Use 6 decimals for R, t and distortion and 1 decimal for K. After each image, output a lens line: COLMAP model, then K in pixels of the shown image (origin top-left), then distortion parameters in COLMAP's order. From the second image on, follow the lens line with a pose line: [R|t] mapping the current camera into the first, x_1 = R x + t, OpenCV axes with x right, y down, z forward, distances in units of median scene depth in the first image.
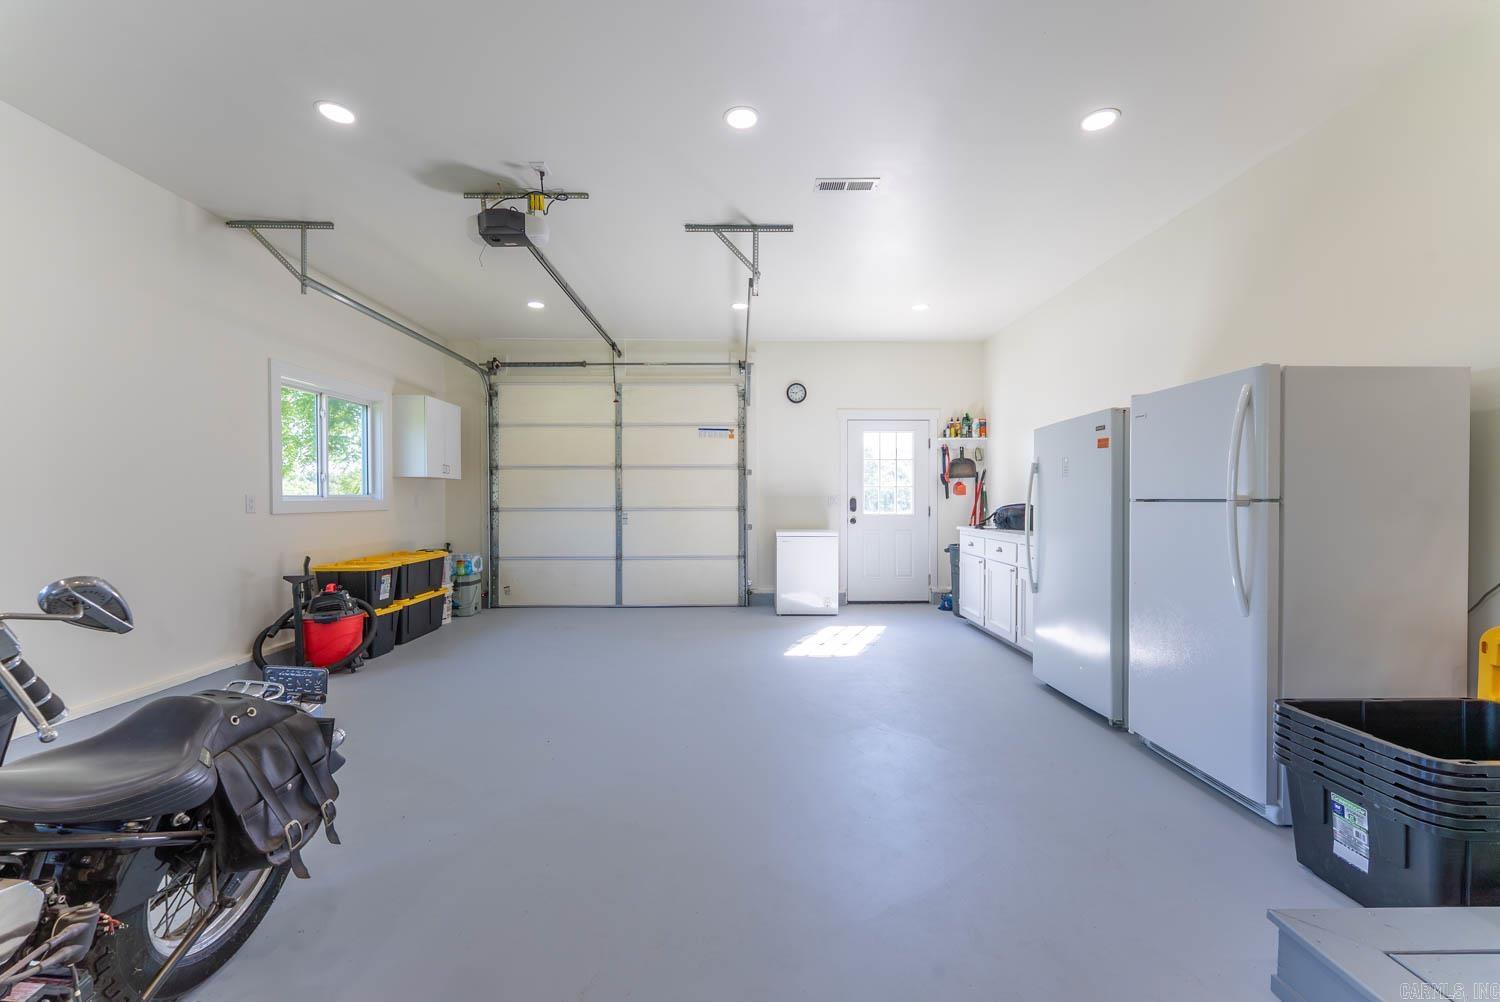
lens RADIAL K [[603.7, 0, 747.2], [0, 603.7, 500.0], [0, 0, 1]] dist [0.002771, 0.000285]
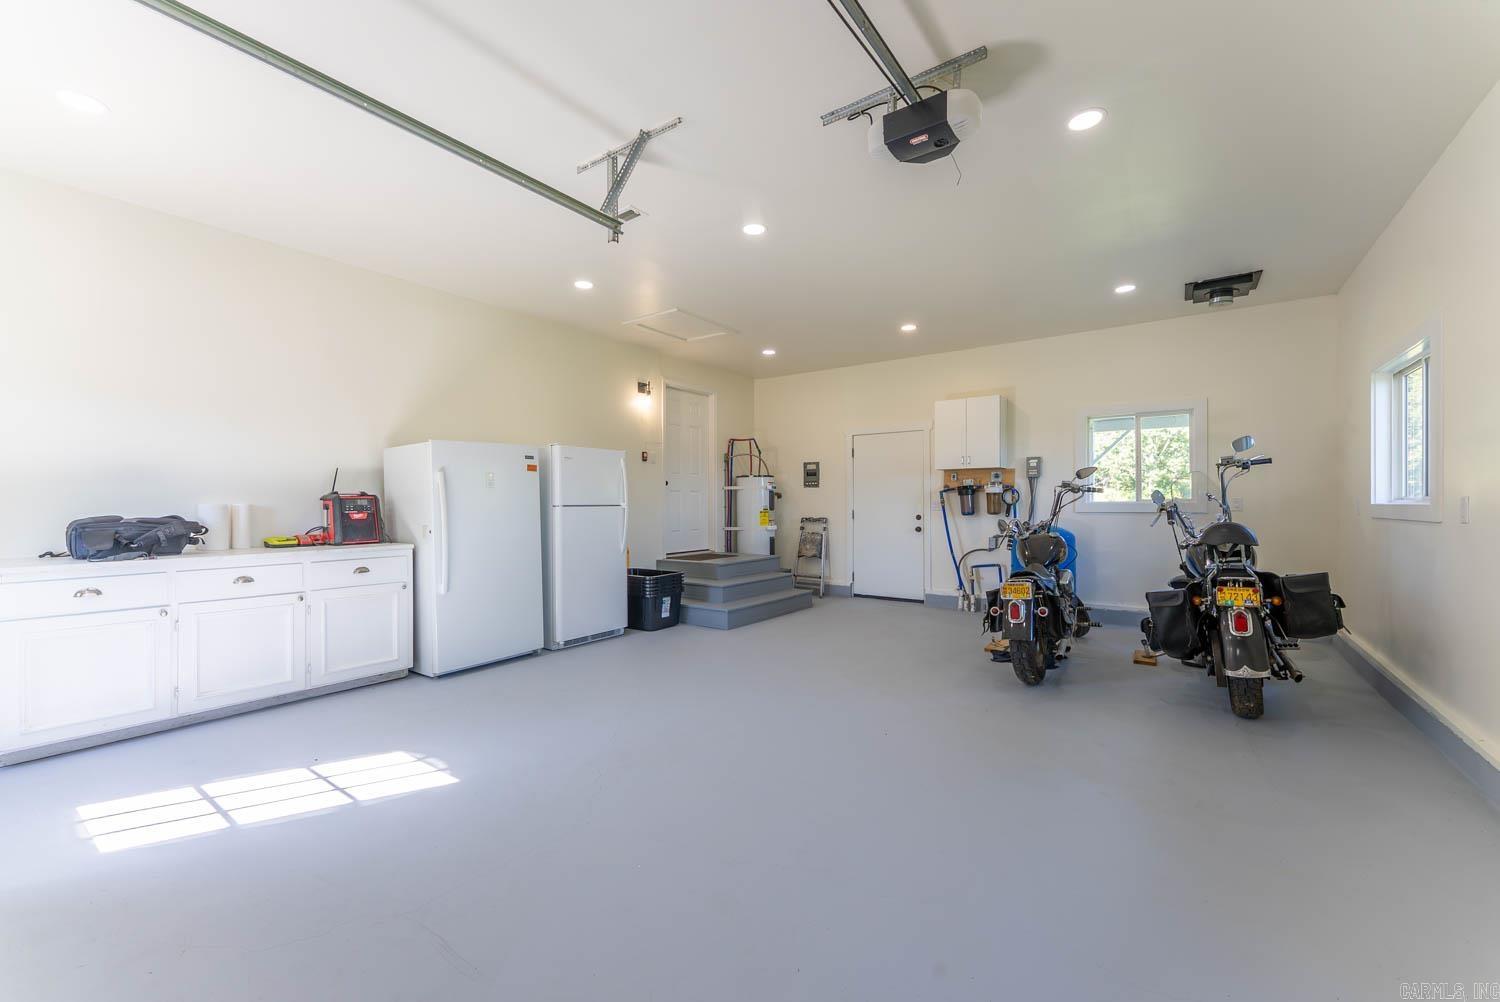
lens RADIAL K [[603.7, 0, 746.9], [0, 603.7, 503.0], [0, 0, 1]] dist [0.002771, 0.000285]
pose [[-0.796947, -0.002068, 0.604046, -0.736483], [0.005280, 0.999932, 0.010389, -0.020940], [-0.604026, 0.011469, -0.796882, 1.882077]]
